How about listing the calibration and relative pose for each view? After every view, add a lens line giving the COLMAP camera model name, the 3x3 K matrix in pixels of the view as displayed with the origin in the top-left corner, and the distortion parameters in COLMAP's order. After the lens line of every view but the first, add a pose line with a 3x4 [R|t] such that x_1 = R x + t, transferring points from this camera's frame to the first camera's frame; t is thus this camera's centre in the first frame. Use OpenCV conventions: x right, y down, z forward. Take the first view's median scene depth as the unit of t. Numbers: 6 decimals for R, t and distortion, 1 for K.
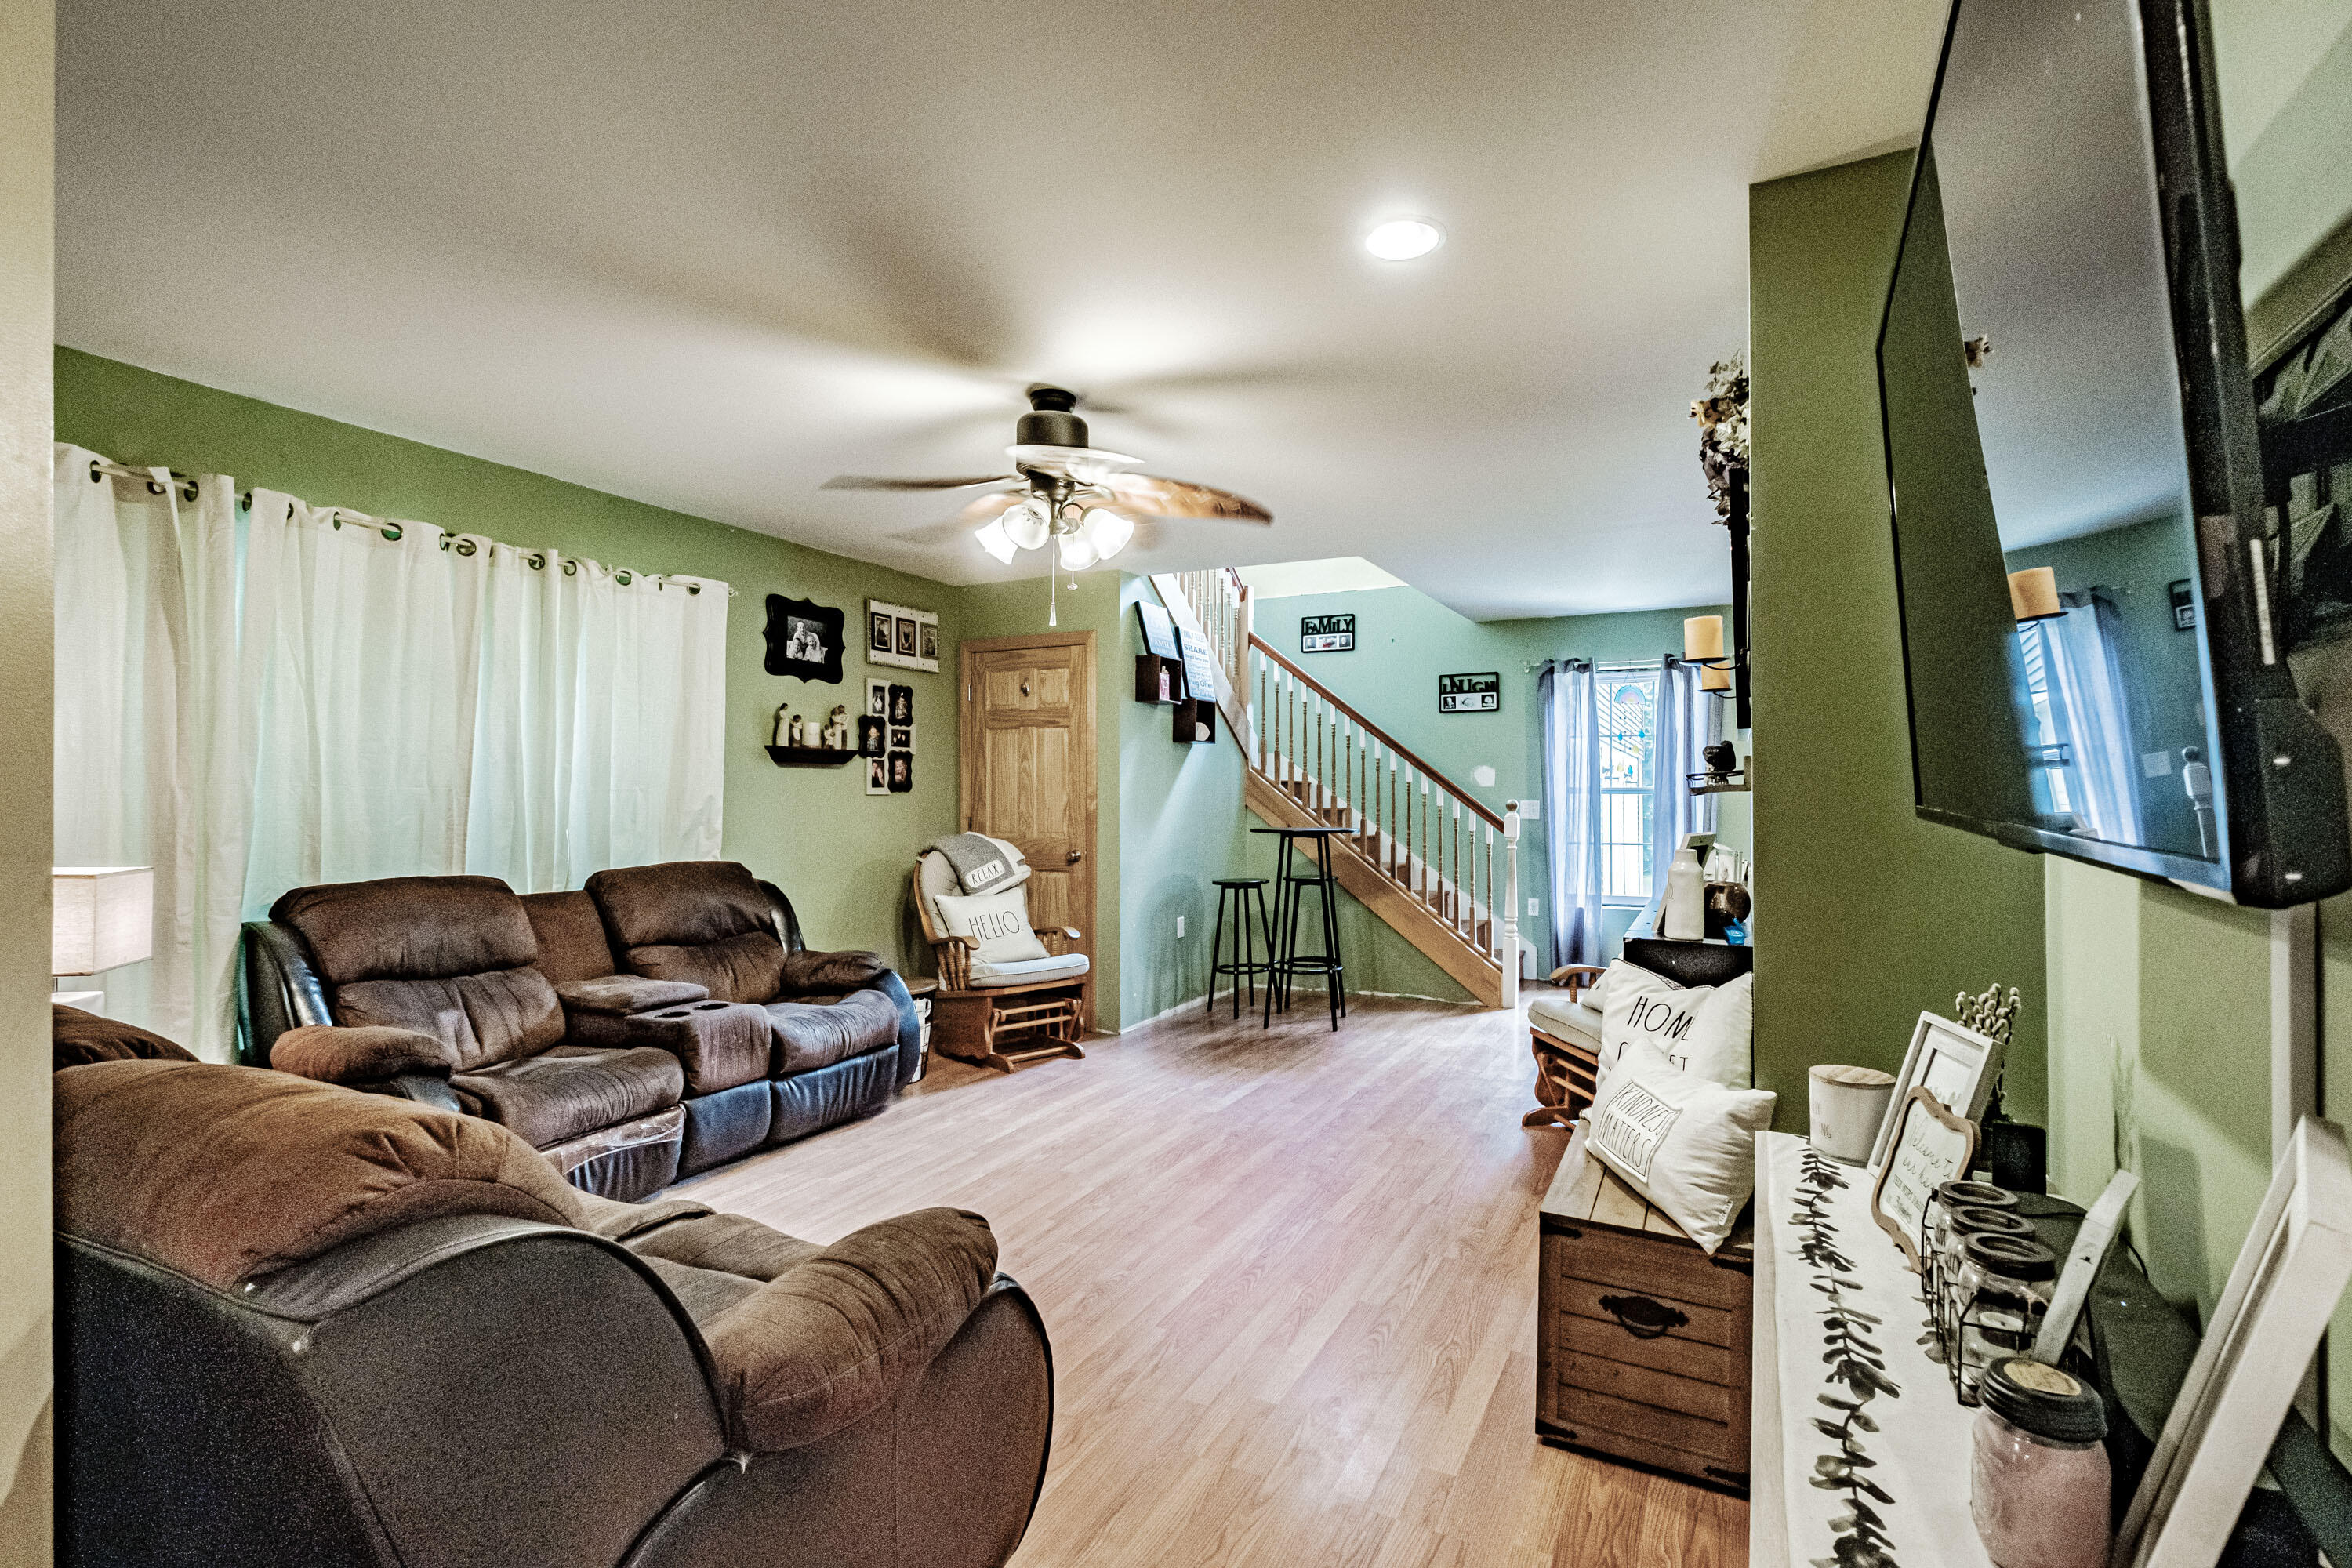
lens RADIAL K [[1065.3, 0, 1190.4], [0, 1065.3, 784.2], [0, 0, 1]] dist [-0.003999, -0.000350]
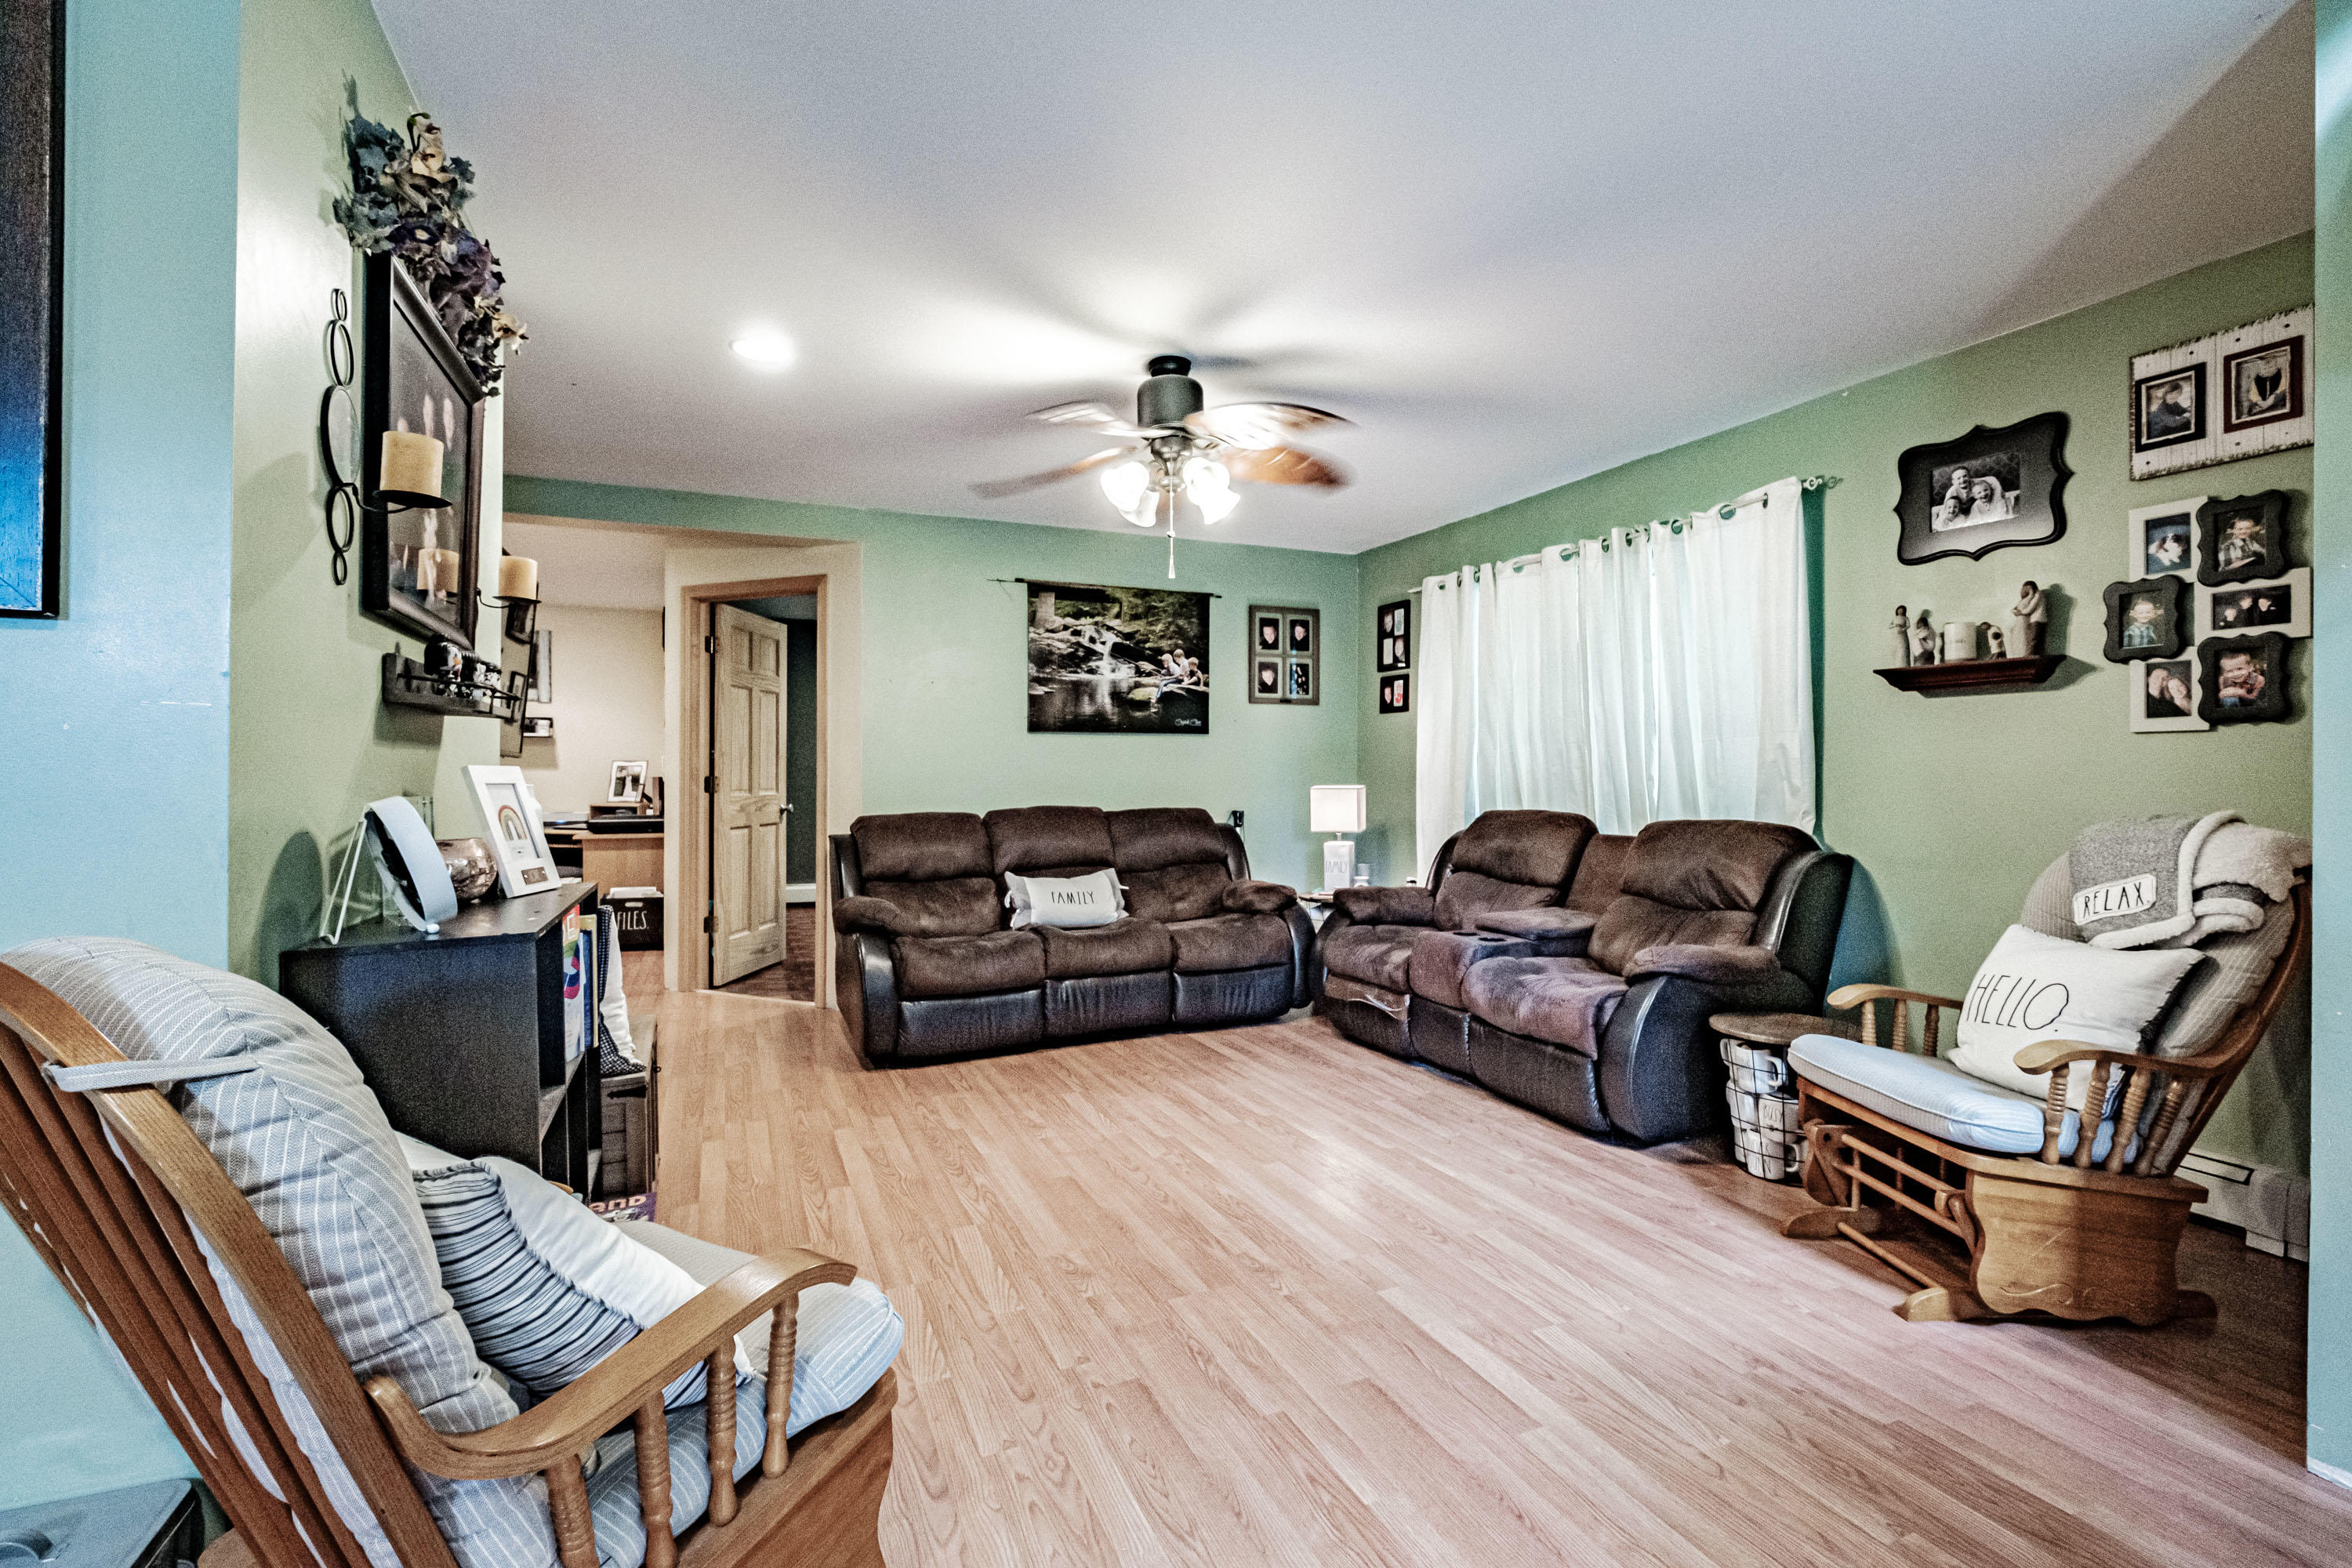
lens RADIAL K [[1065.3, 0, 1190.9], [0, 1065.3, 769.5], [0, 0, 1]] dist [-0.003999, -0.000350]
pose [[-0.626164, -0.007639, -0.779654, 0.396945], [0.004100, 0.999906, -0.013090, 0.033279], [0.779681, -0.011393, -0.626073, 0.975832]]
